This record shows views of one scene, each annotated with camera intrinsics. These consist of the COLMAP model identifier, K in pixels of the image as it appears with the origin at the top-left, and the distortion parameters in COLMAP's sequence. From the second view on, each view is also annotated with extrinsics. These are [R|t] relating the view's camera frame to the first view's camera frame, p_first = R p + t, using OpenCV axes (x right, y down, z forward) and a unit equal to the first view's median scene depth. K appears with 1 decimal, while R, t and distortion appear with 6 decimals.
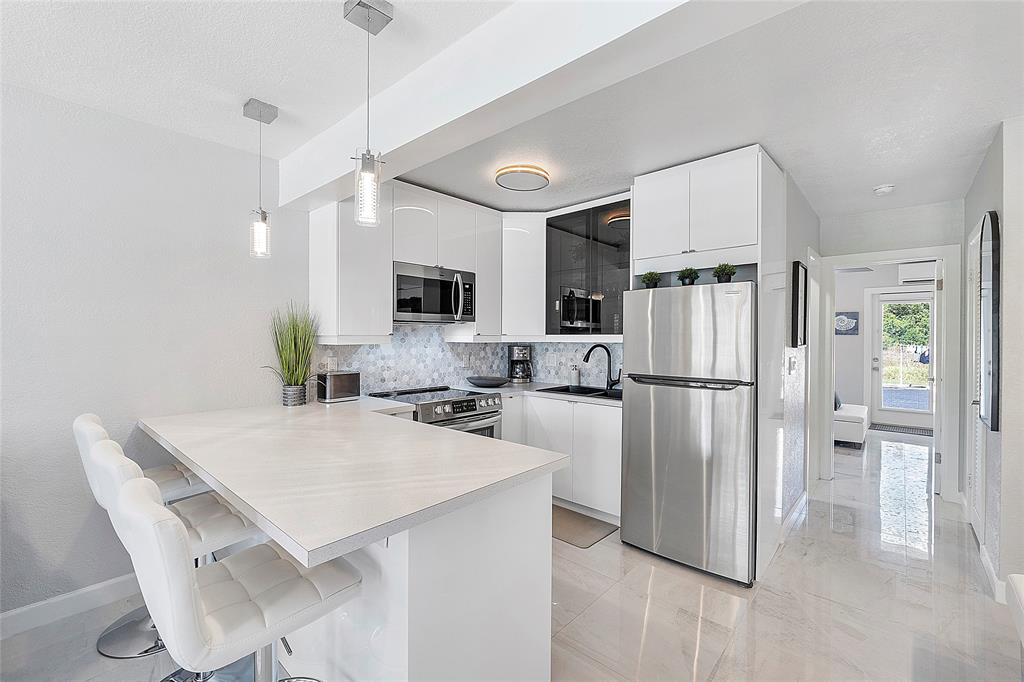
lens RADIAL K [[433.0, 0, 511.6], [0, 433.0, 338.0], [0, 0, 1]] dist [-0.003440, -0.000475]
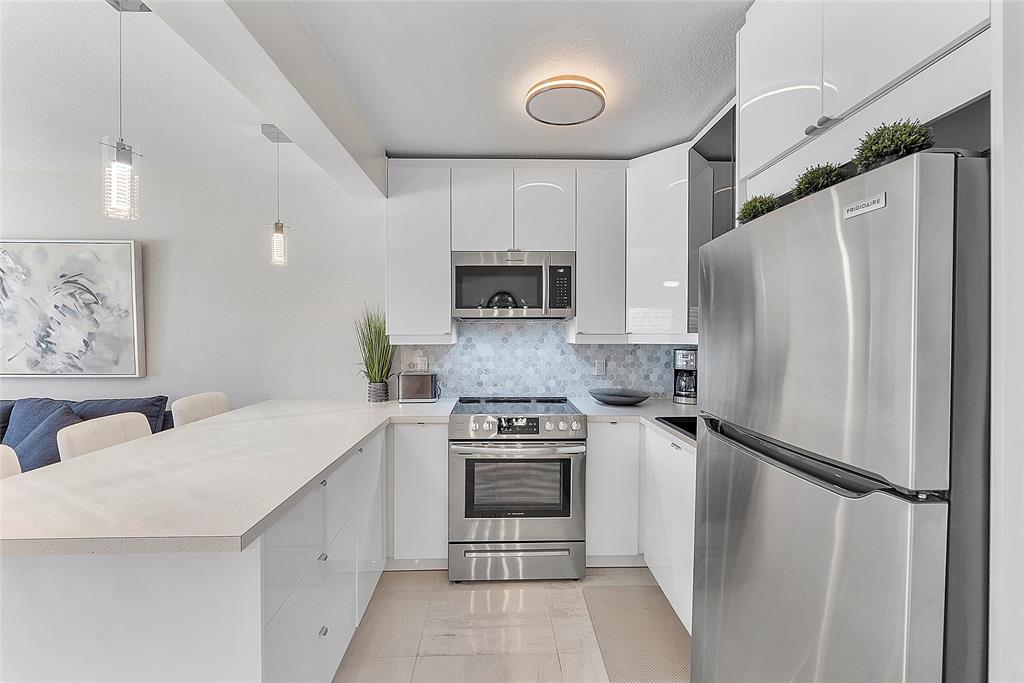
lens RADIAL K [[433.0, 0, 511.6], [0, 433.0, 338.5], [0, 0, 1]] dist [-0.003440, -0.000475]
pose [[0.695789, 0.004069, -0.718235, 0.379150], [-0.000446, 0.999986, 0.005233, -0.002582], [0.718246, -0.003321, 0.695781, 0.393510]]
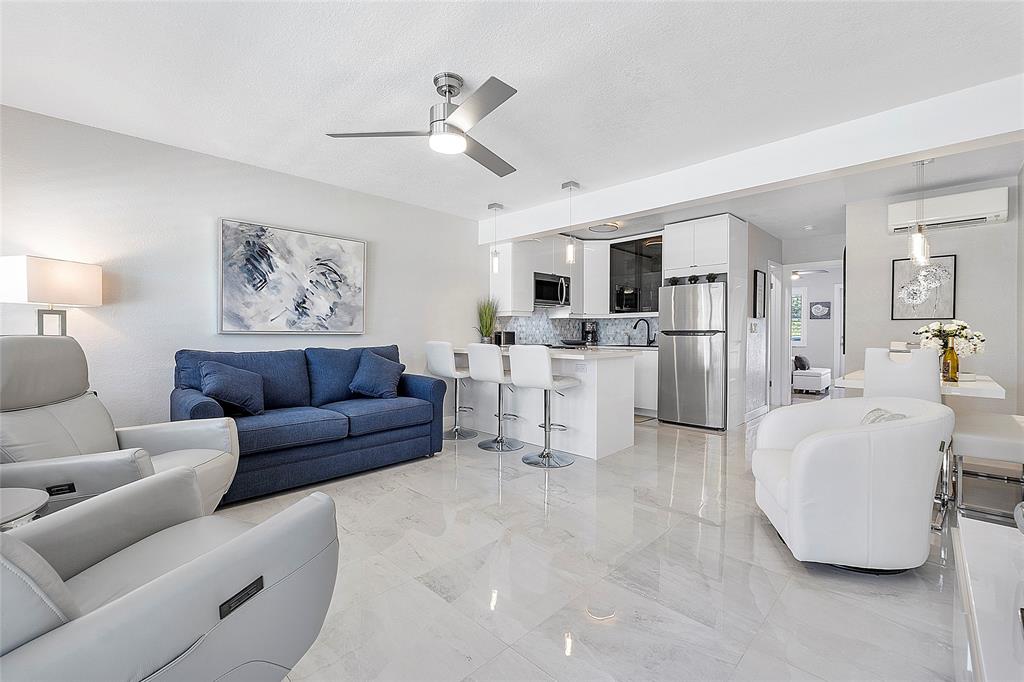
lens RADIAL K [[433.0, 0, 511.6], [0, 433.0, 338.0], [0, 0, 1]] dist [-0.003440, -0.000475]
pose [[0.999107, -0.002542, -0.042168, -0.244376], [0.002771, 0.999982, 0.005377, 0.081114], [0.042153, -0.005489, 0.999096, -0.732320]]
